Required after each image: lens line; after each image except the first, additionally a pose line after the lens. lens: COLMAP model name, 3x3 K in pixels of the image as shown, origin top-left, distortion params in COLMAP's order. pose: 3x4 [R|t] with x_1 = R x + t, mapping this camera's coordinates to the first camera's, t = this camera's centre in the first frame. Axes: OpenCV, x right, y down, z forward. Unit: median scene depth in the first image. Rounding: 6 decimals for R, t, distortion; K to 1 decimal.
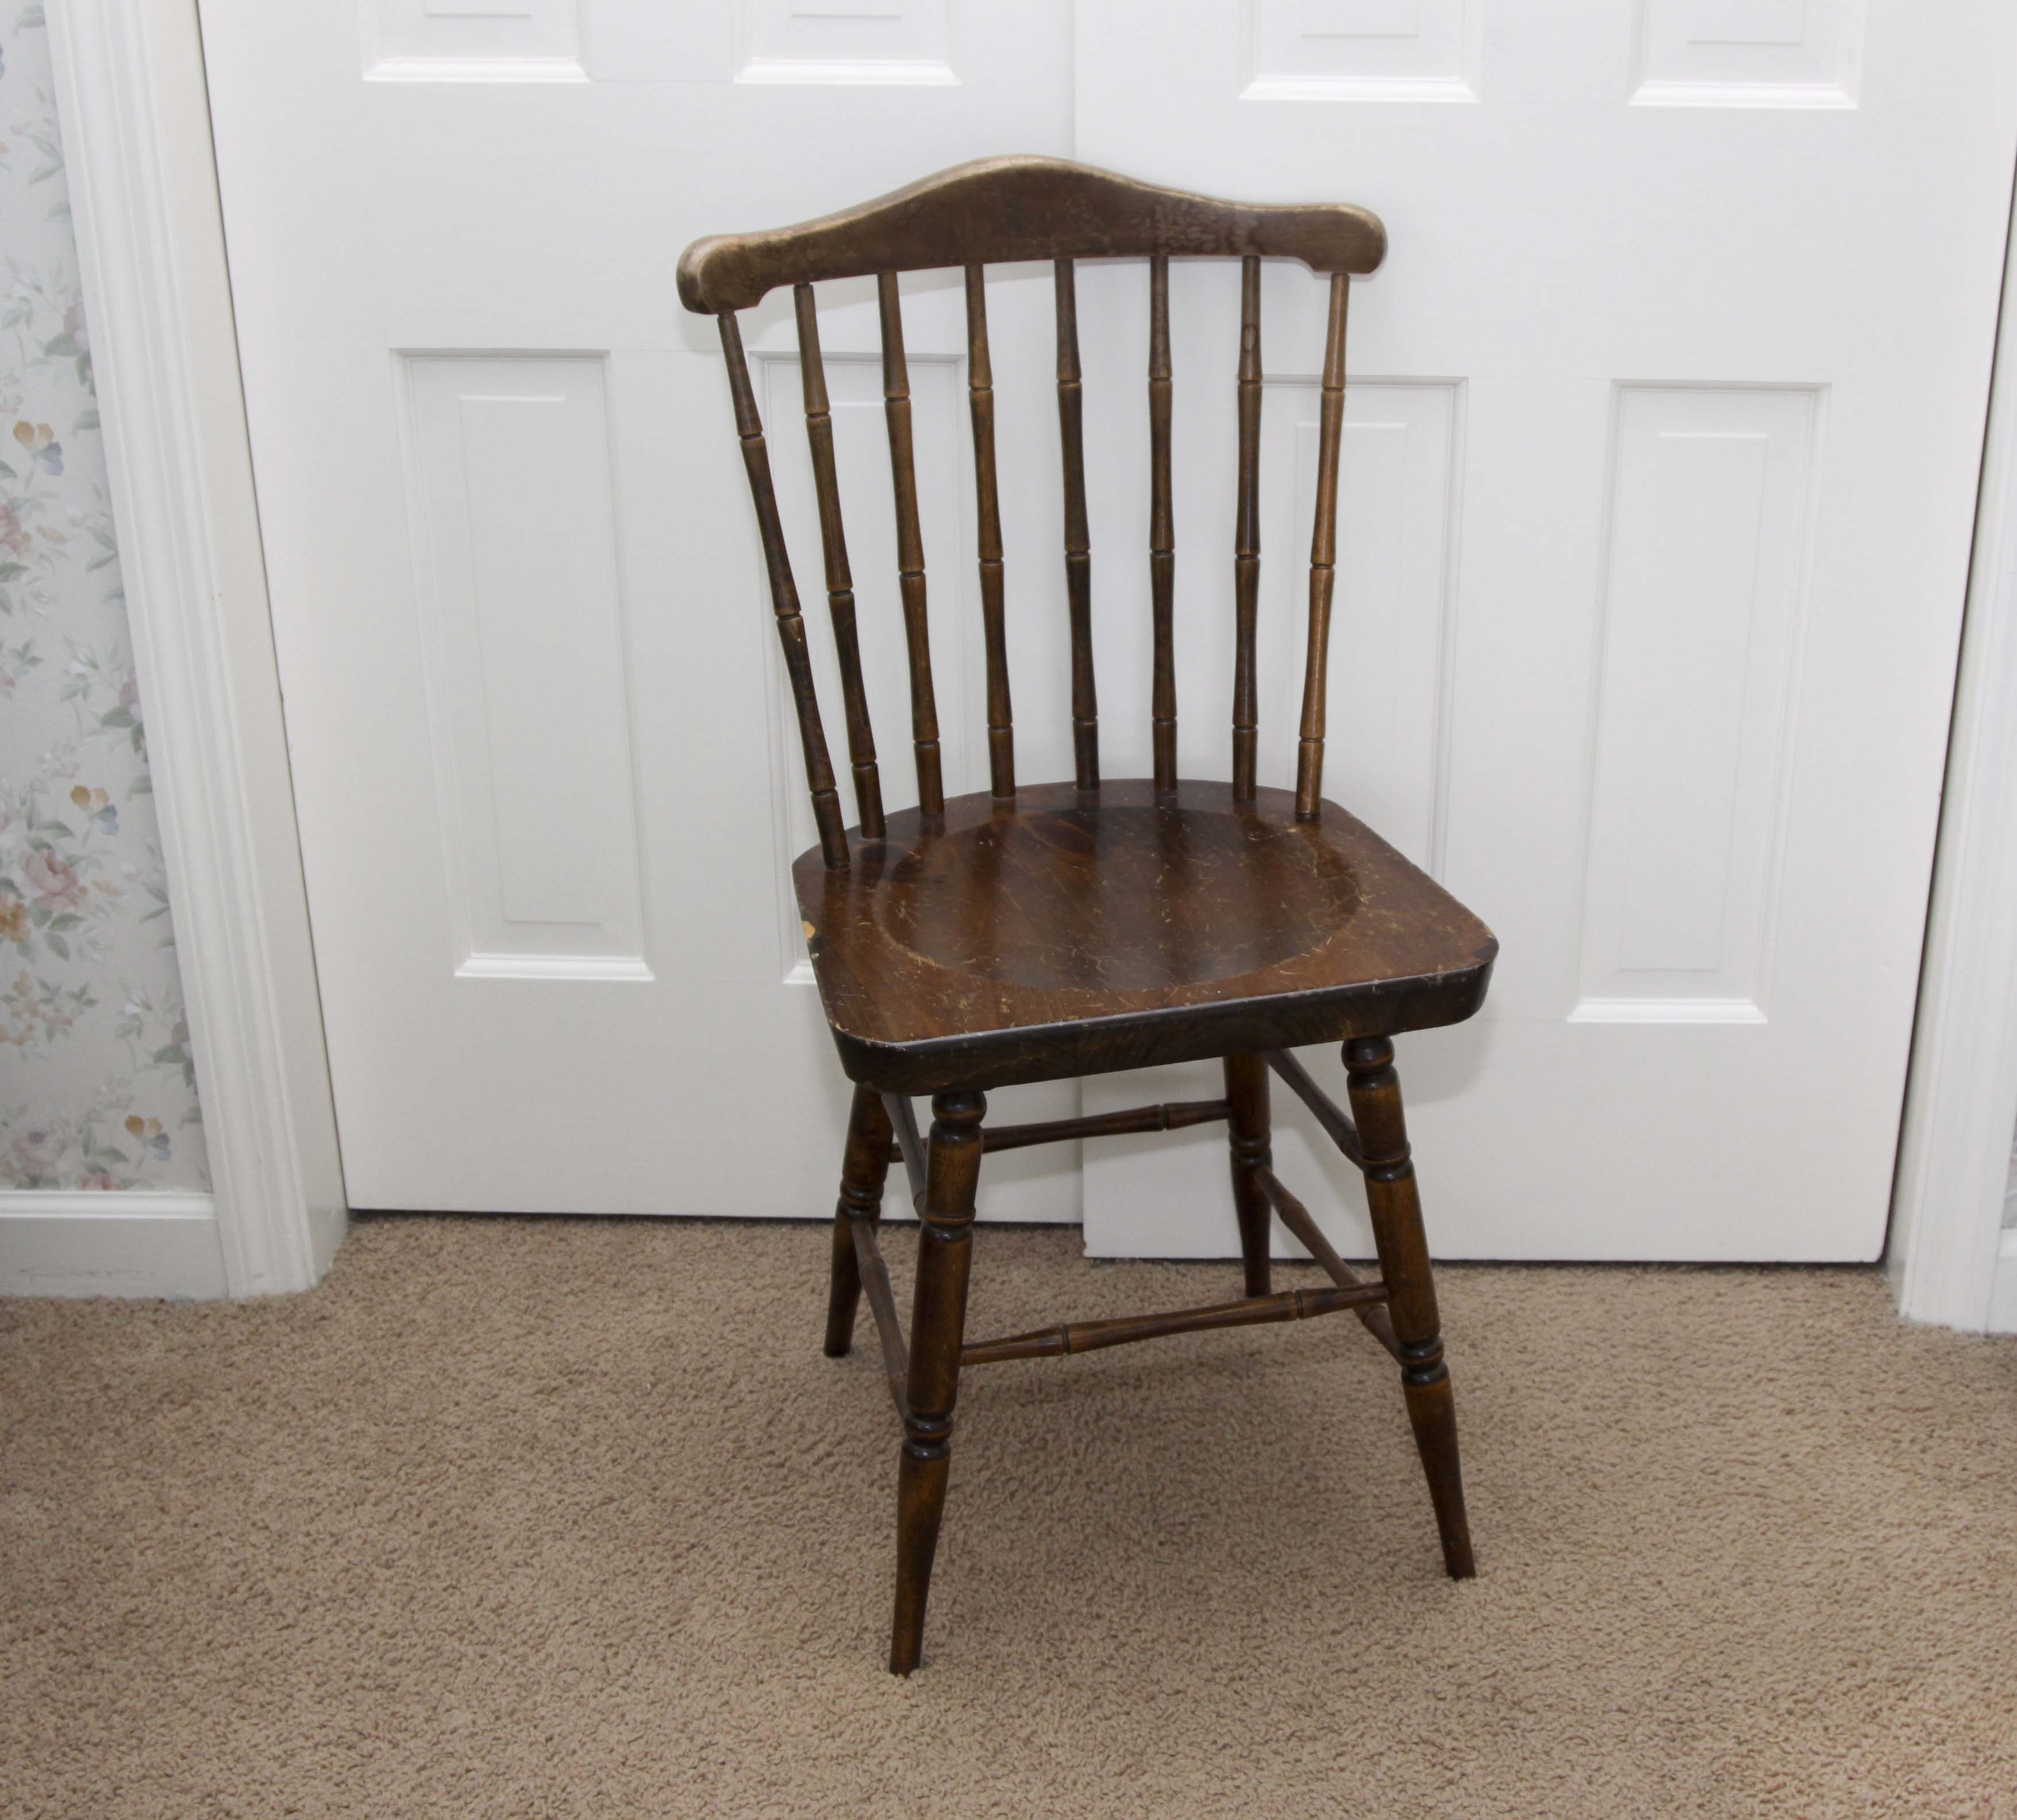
lens RADIAL K [[3219.4, 0, 1176.3], [0, 3219.4, 914.6], [0, 0, 1]] dist [-0.091100, 0.000000]
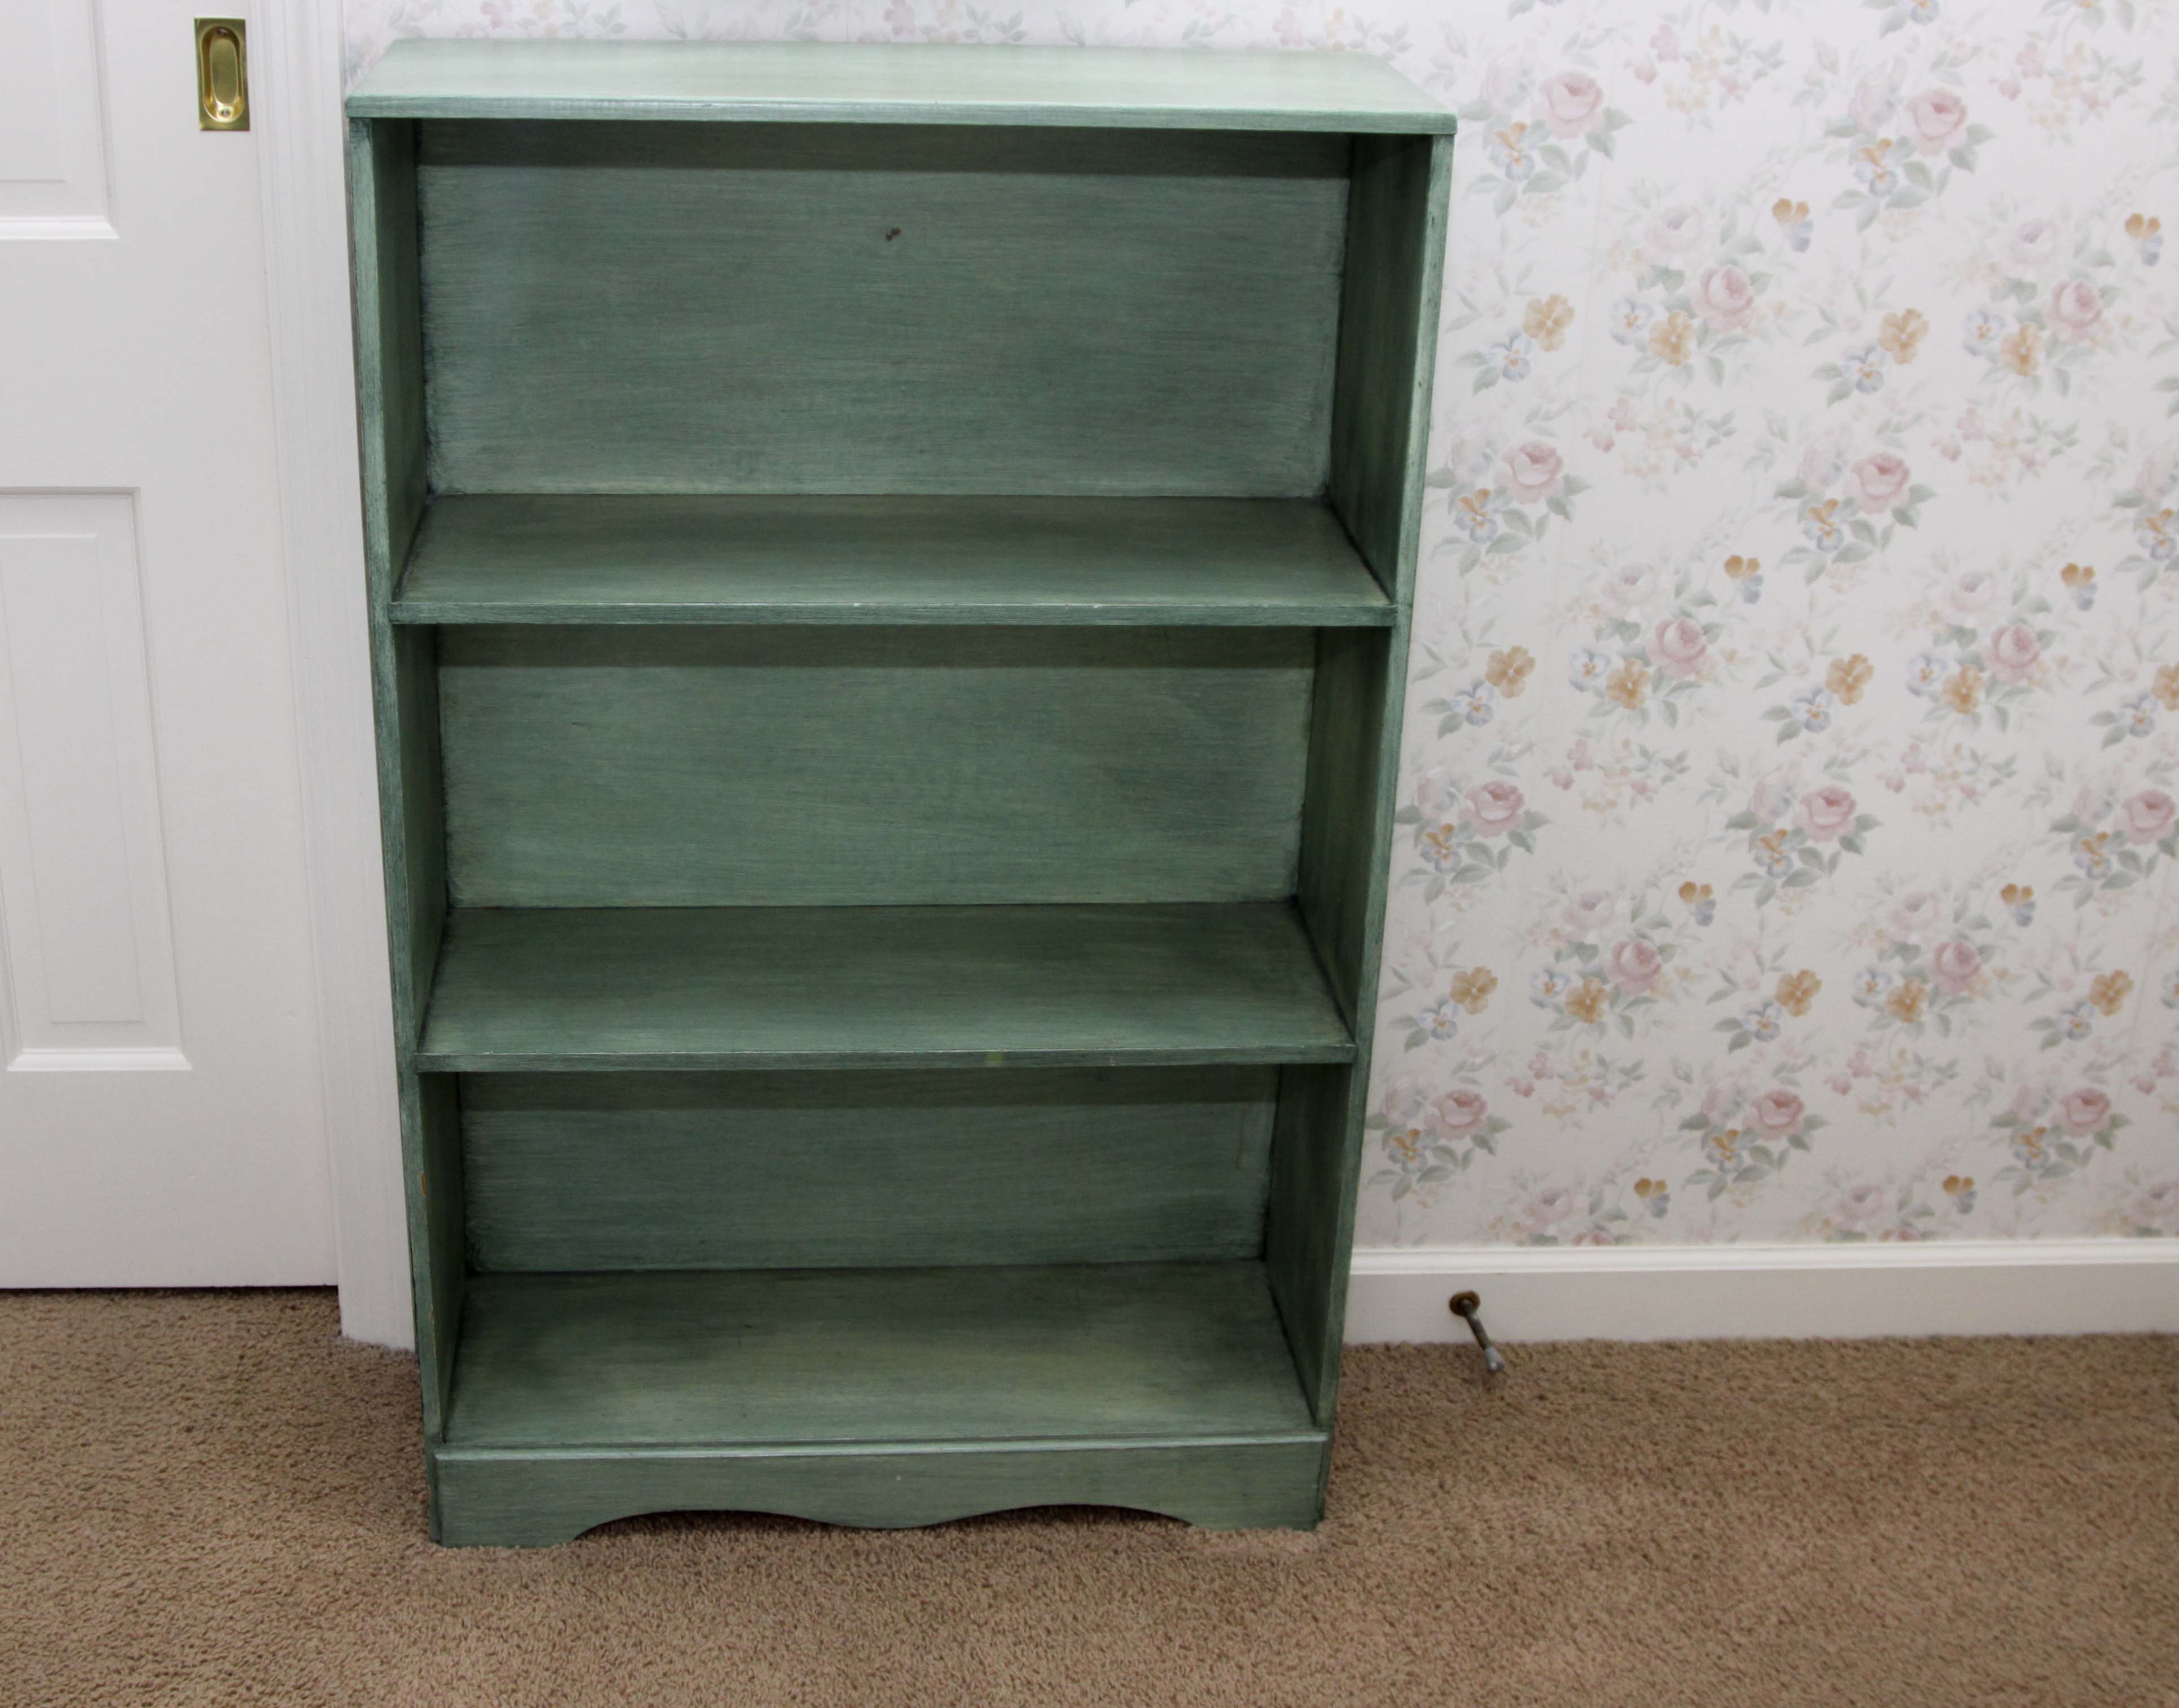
lens RADIAL K [[2840.3, 0, 1006.0], [0, 2840.3, 804.0], [0, 0, 1]] dist [-0.121414, 0.000000]
pose [[0.994209, -0.013368, 0.106631, 0.392084], [0.017750, 0.999032, -0.040246, -0.013981], [-0.105989, 0.041906, 0.993484, 0.023537]]
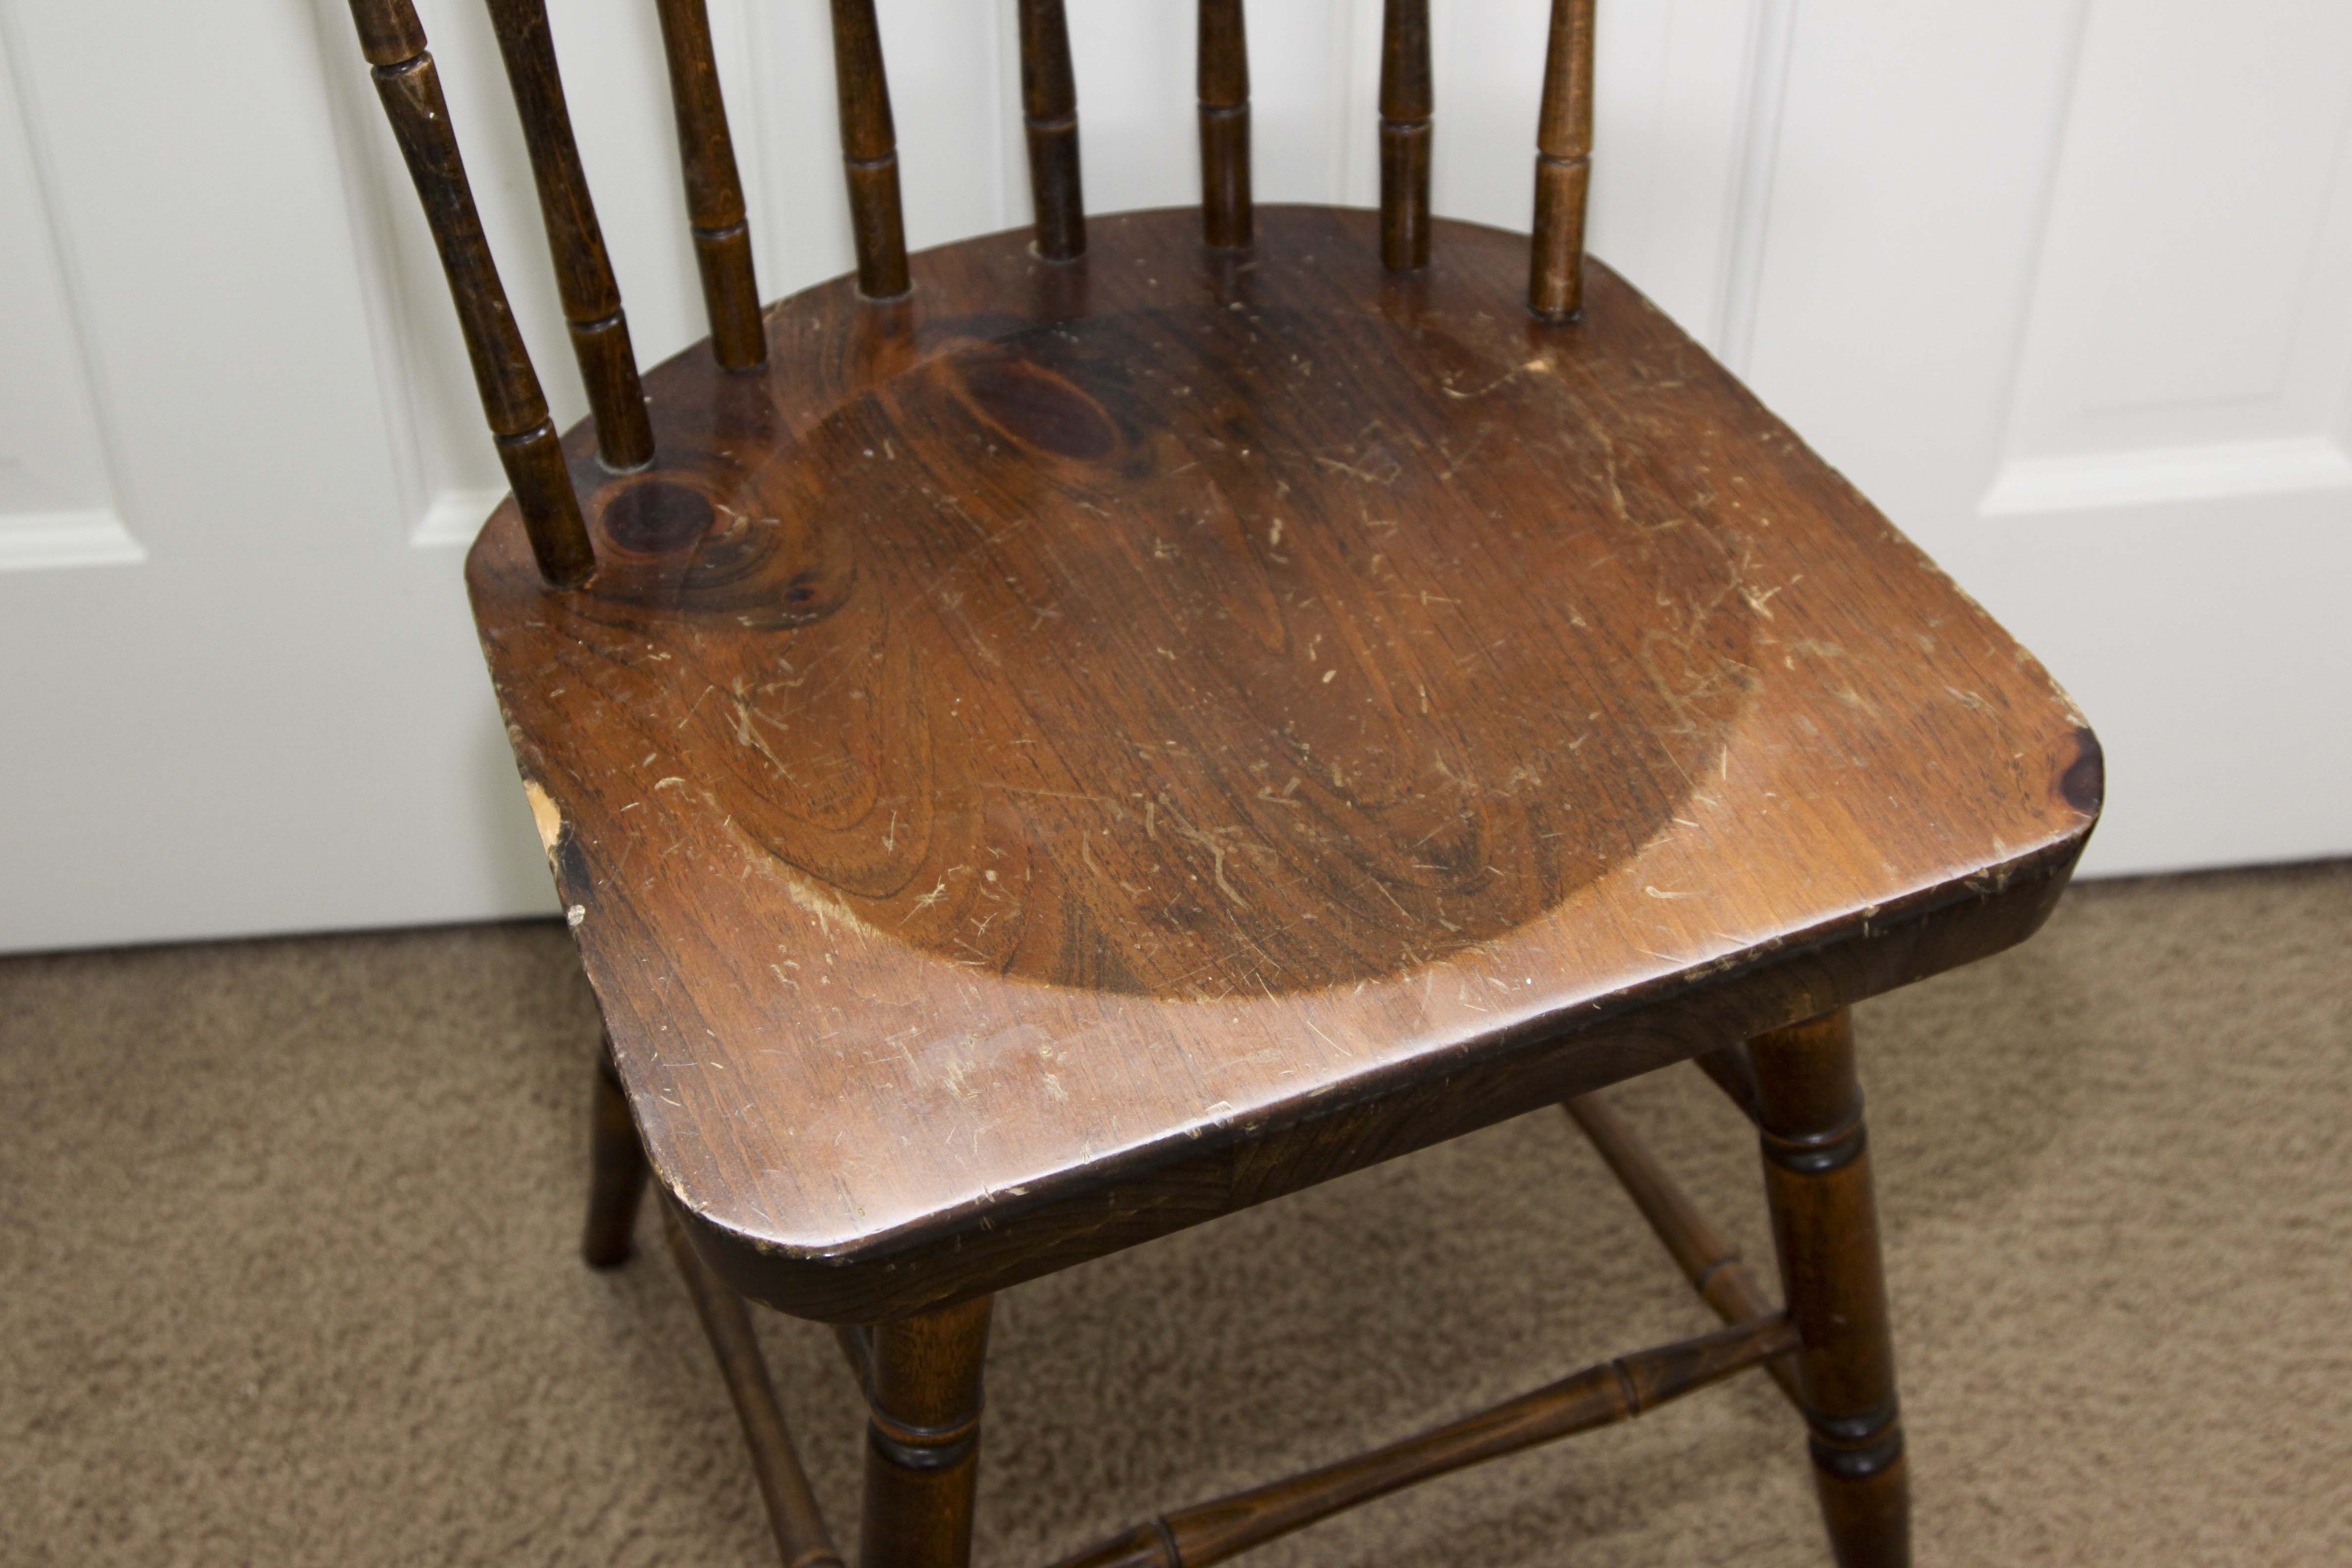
lens RADIAL K [[4145.9, 0, 1171.0], [0, 4145.9, 776.3], [0, 0, 1]] dist [0.051870, 0.000000]
pose [[0.992661, -0.090941, 0.079717, -0.067353], [0.060294, 0.943573, 0.325630, -0.164003], [-0.104832, -0.318433, 0.942131, 0.416173]]
